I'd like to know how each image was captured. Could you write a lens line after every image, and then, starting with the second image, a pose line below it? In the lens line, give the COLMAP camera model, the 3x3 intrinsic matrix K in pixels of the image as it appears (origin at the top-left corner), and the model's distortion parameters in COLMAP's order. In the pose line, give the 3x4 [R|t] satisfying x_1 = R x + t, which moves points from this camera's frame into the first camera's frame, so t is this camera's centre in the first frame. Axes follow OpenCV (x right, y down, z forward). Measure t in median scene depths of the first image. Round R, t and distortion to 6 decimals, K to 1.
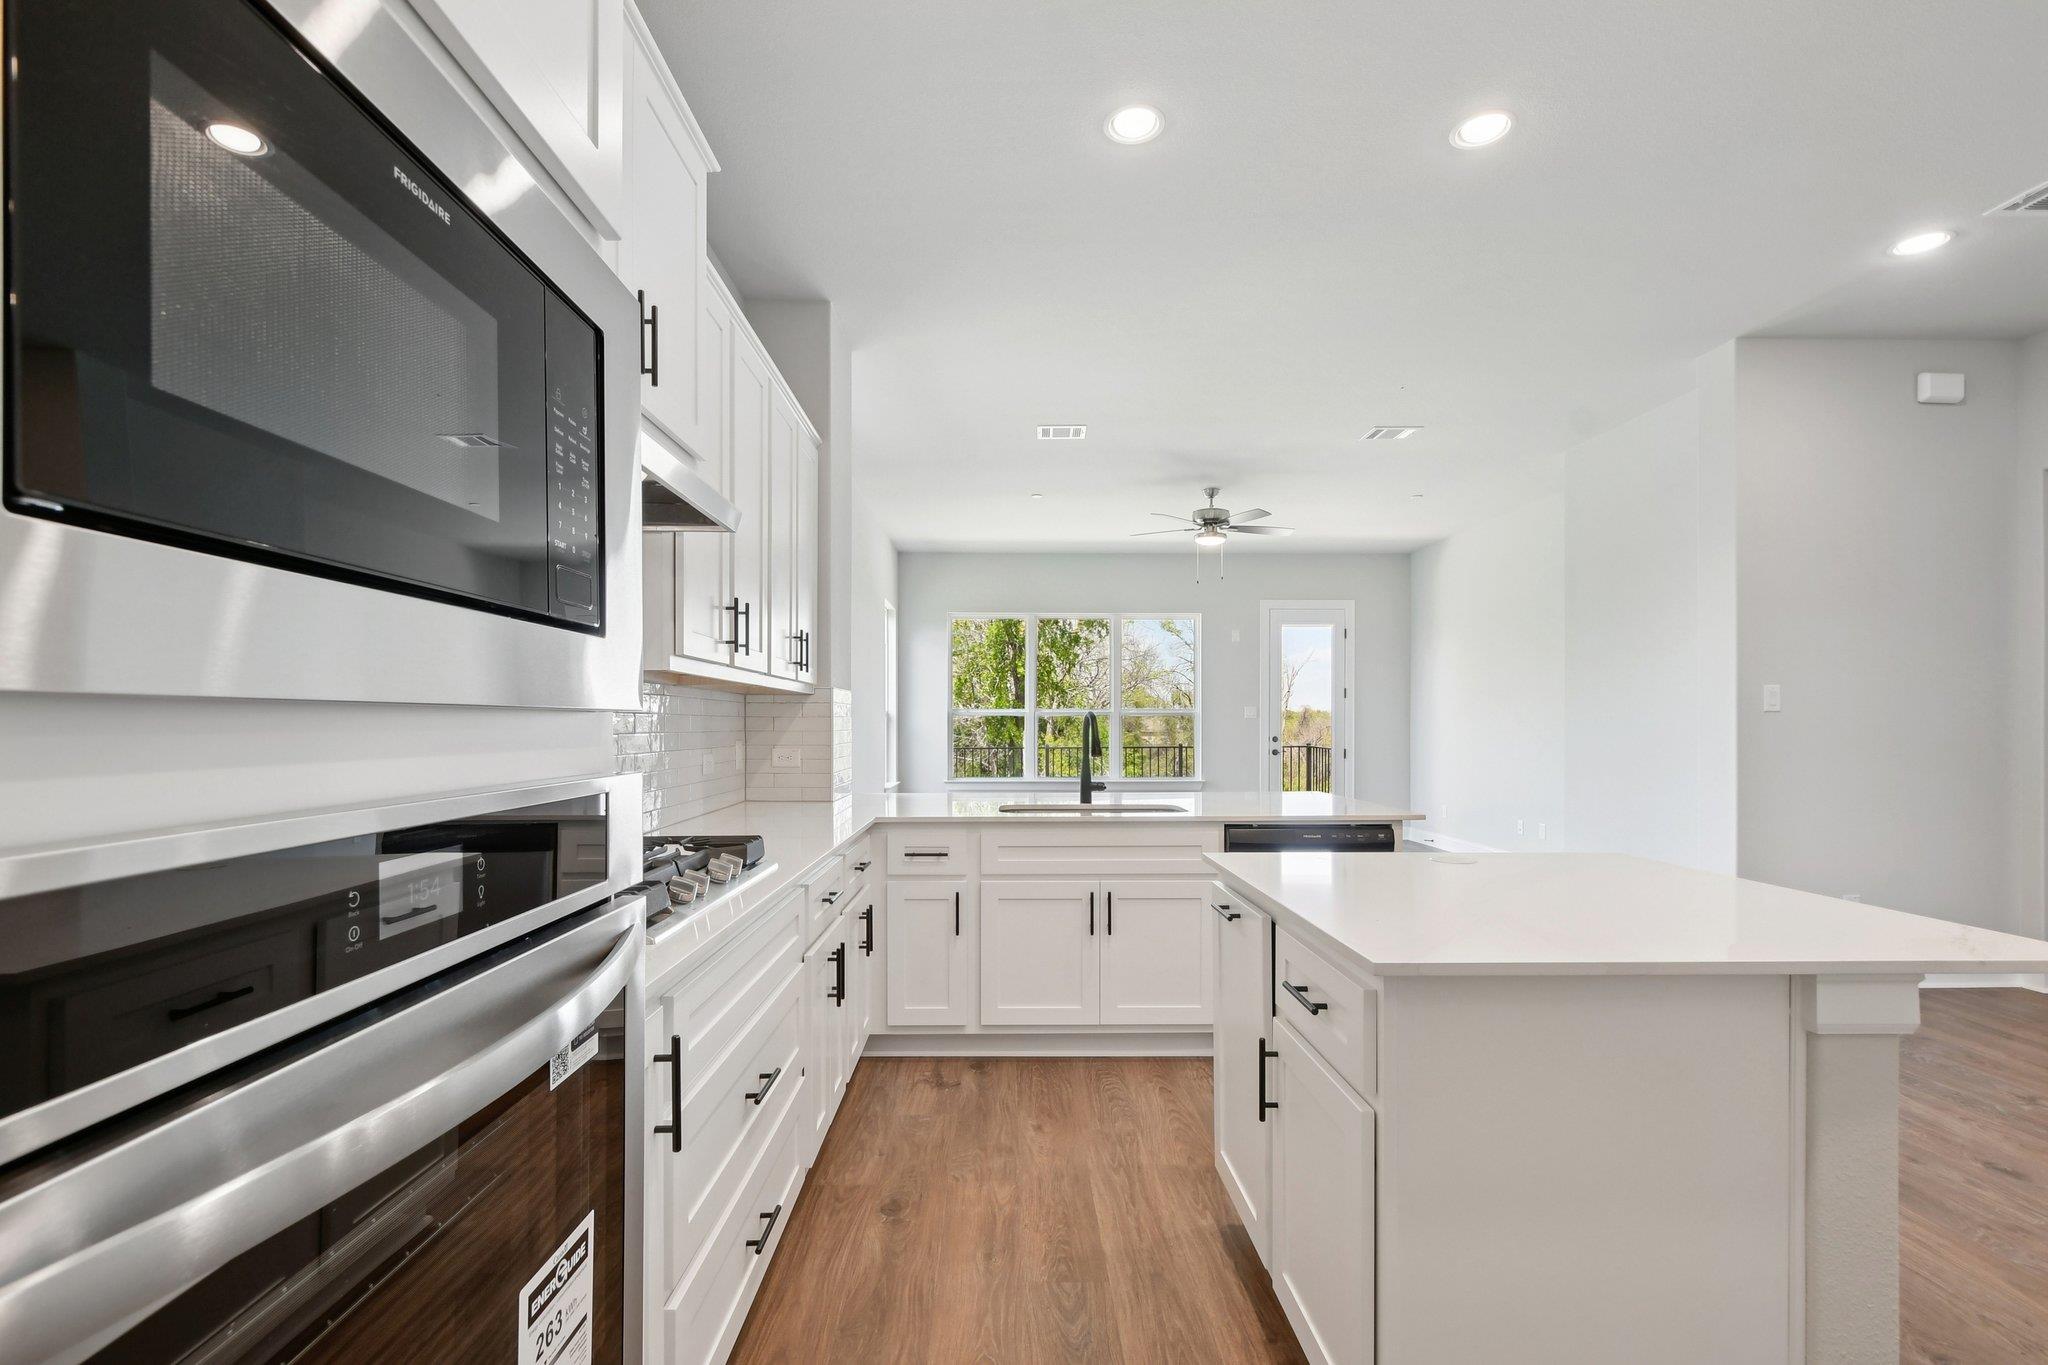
lens RADIAL K [[913.9, 0, 1015.3], [0, 913.9, 721.0], [0, 0, 1]] dist [0.000115, -0.000439]
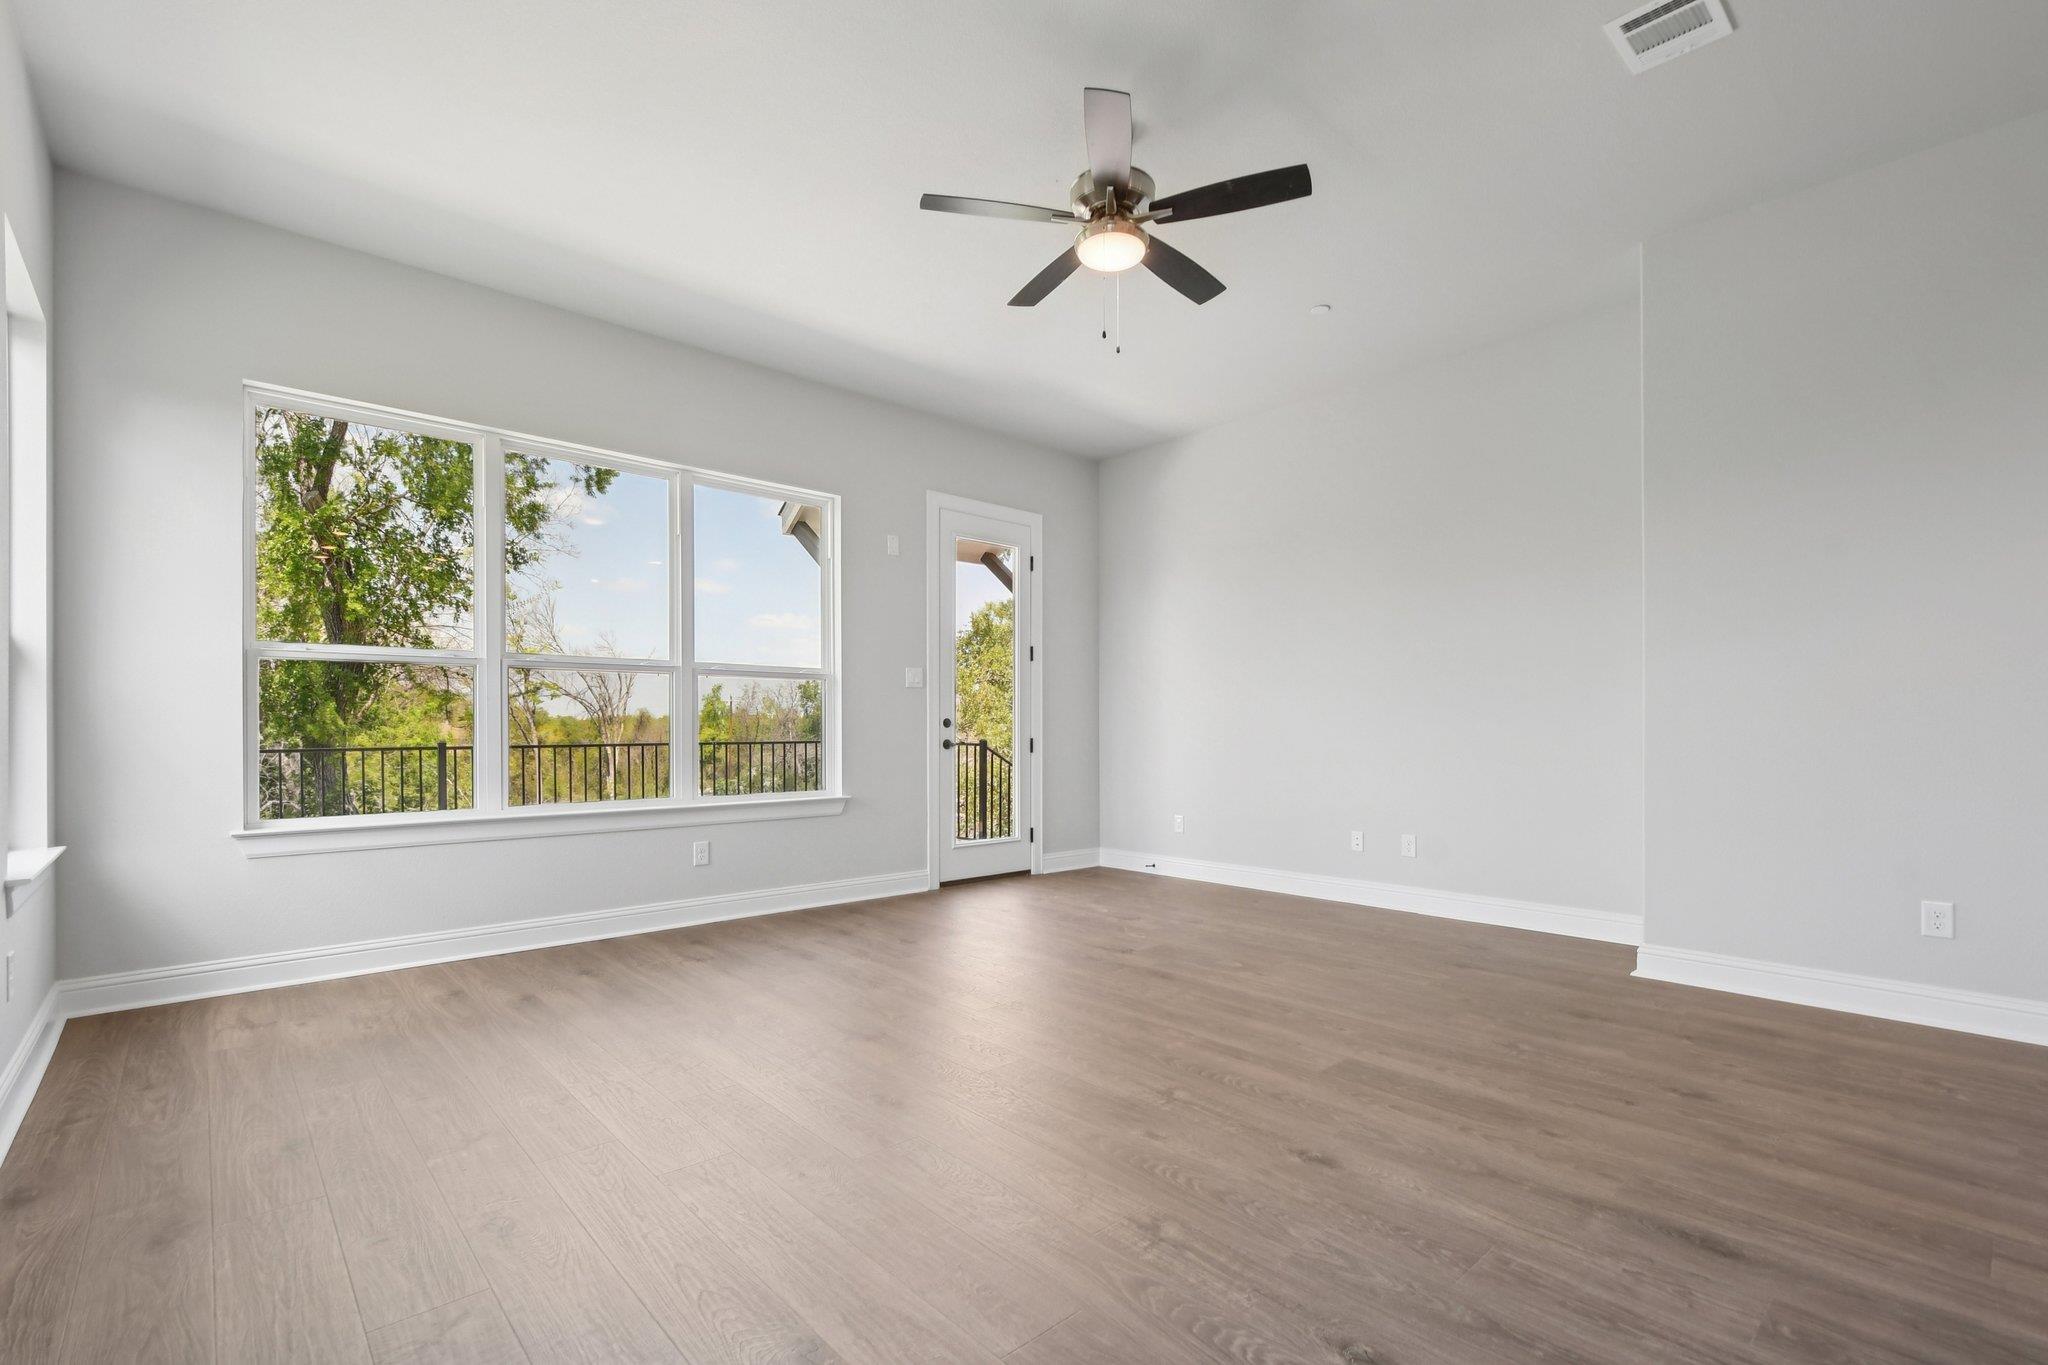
lens RADIAL K [[911.0, 0, 1016.2], [0, 911.0, 730.3], [0, 0, 1]] dist [-0.001914, -0.000647]
pose [[0.754181, -0.002784, 0.656661, -0.182148], [0.000478, 0.999993, 0.003690, 0.051222], [-0.656666, -0.002469, 0.754177, 1.156484]]
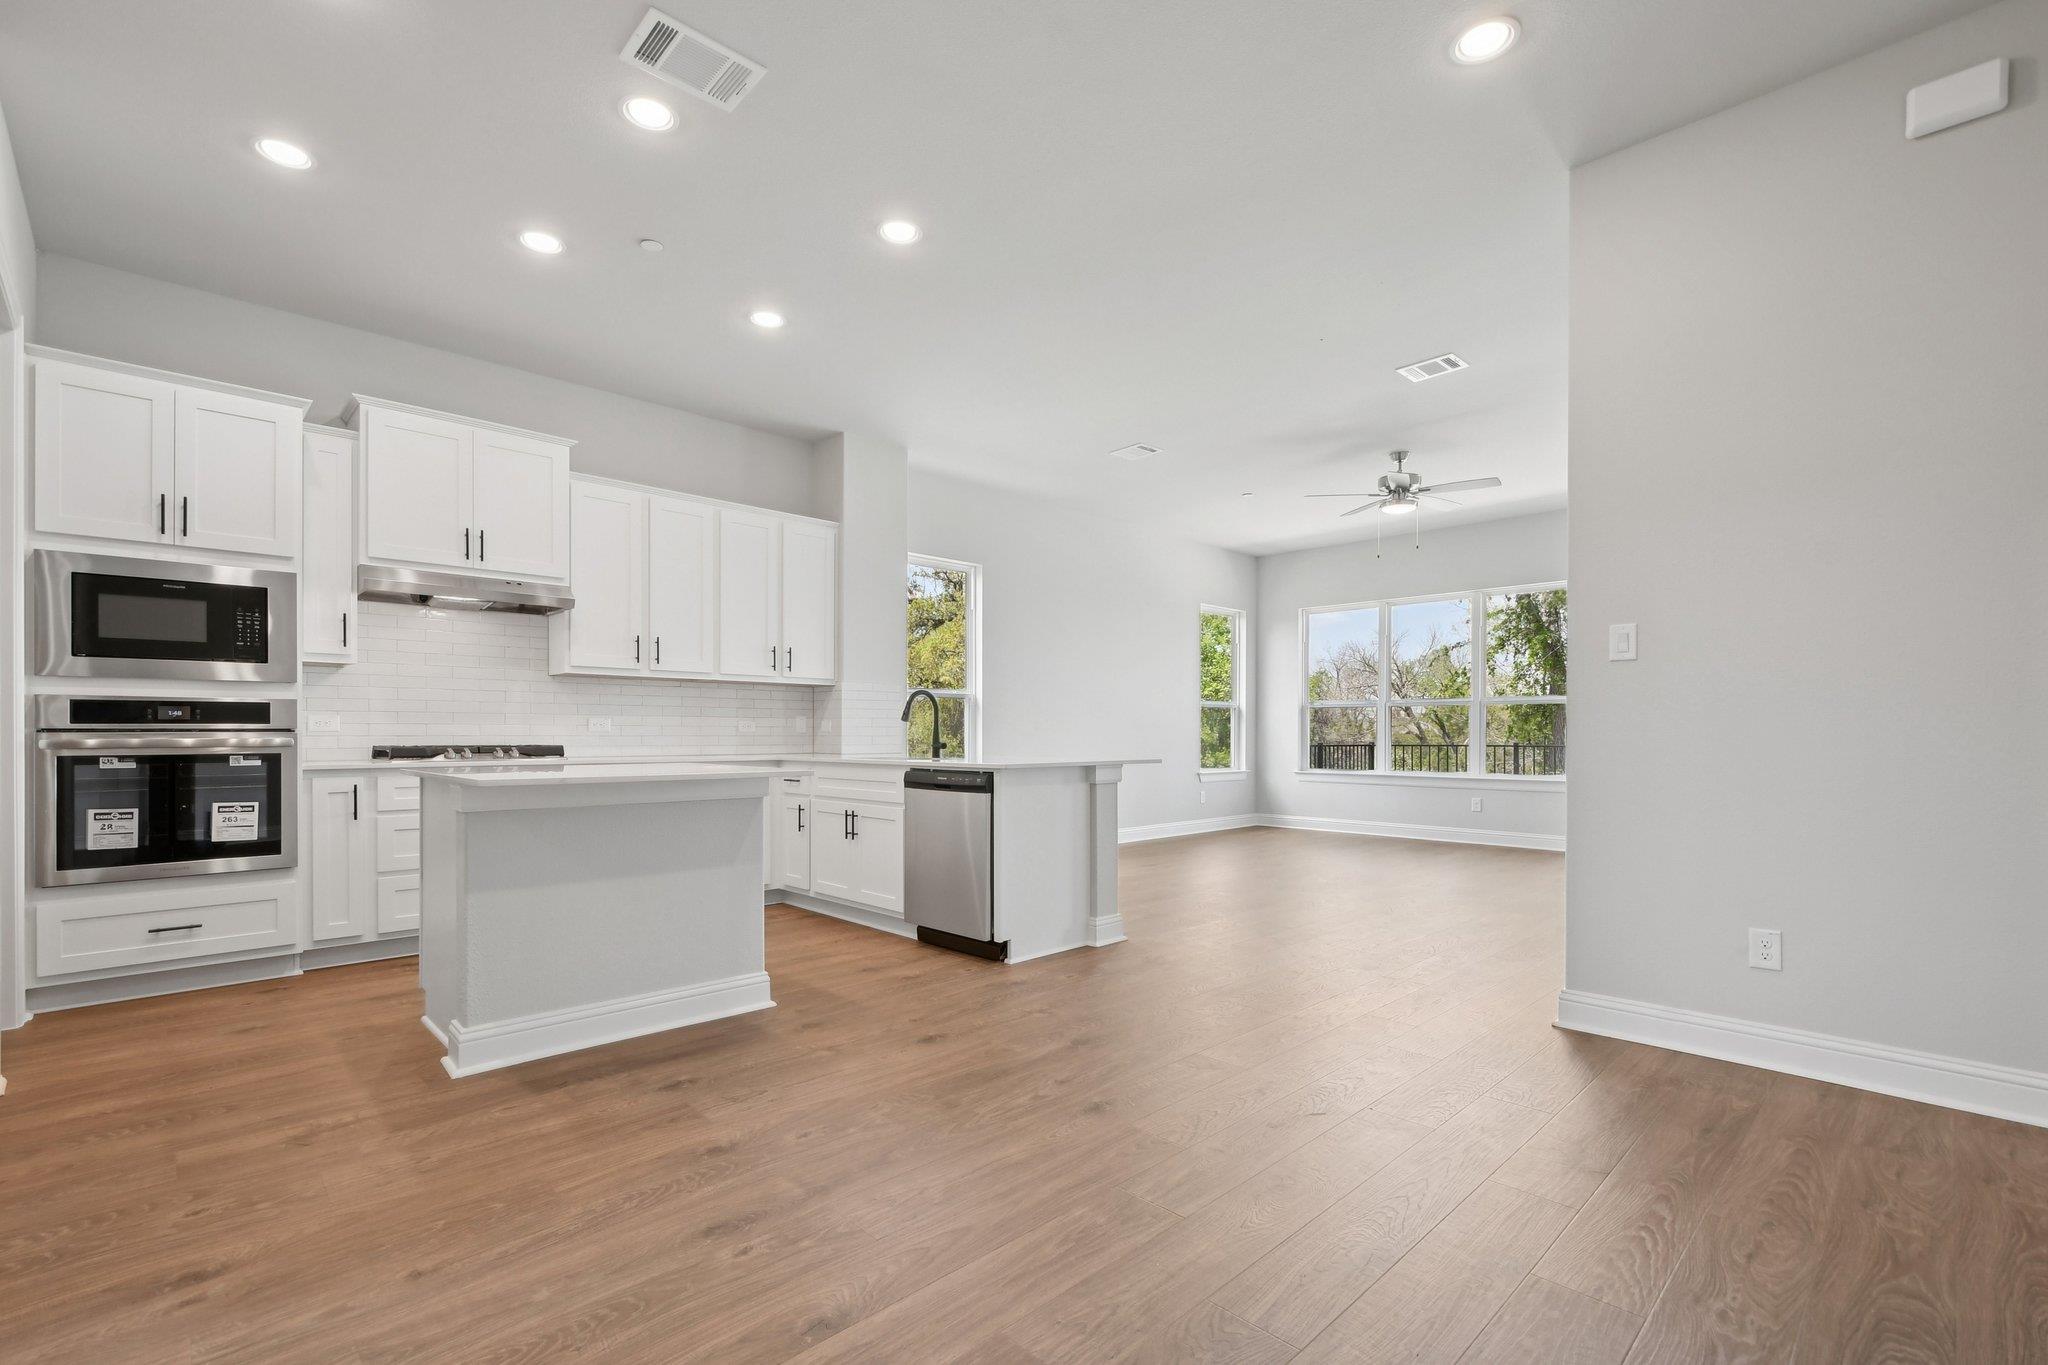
lens RADIAL K [[905.1, 0, 1013.5], [0, 905.1, 735.0], [0, 0, 1]] dist [0.007160, -0.008746]
pose [[0.680673, 0.001727, -0.732585, 1.027274], [0.000833, 0.999995, 0.003132, 0.046515], [0.732587, -0.002742, 0.680668, 0.150387]]
